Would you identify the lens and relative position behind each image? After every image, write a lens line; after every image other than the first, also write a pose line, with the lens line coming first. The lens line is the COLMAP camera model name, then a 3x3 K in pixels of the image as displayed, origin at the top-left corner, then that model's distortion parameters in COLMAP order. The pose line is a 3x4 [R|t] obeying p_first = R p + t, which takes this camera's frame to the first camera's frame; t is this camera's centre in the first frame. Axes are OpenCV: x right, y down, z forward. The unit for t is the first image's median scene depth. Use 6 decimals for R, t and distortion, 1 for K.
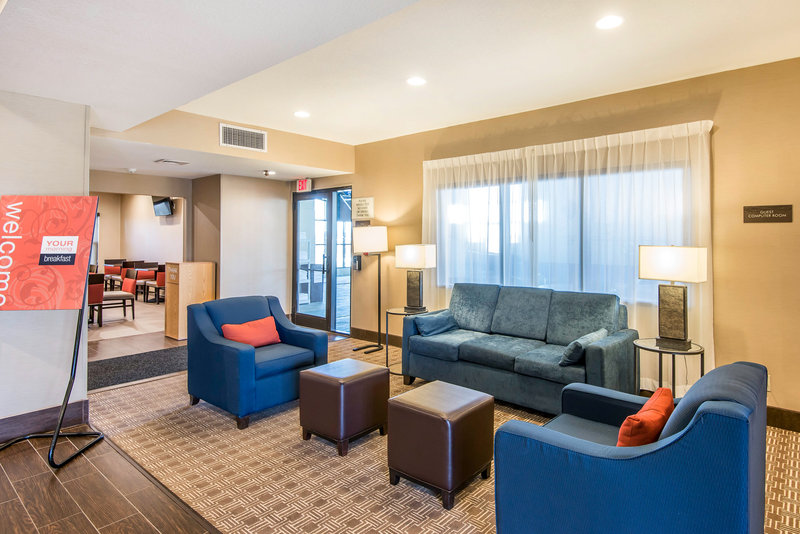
lens RADIAL K [[450.6, 0, 401.3], [0, 450.6, 229.0], [0, 0, 1]] dist [-0.002187, -0.000874]
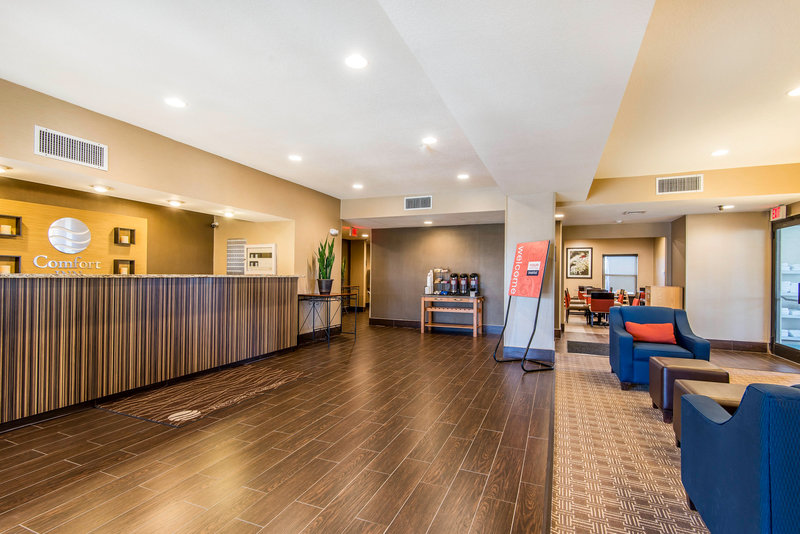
lens RADIAL K [[353.5, 0, 400.0], [0, 353.5, 267.0], [0, 0, 1]] dist [-0.000353, -0.000133]
pose [[0.284049, -0.013358, -0.958717, 0.538951], [0.001507, 0.999908, -0.013485, 0.056491], [0.958809, 0.002386, 0.284043, -0.023780]]
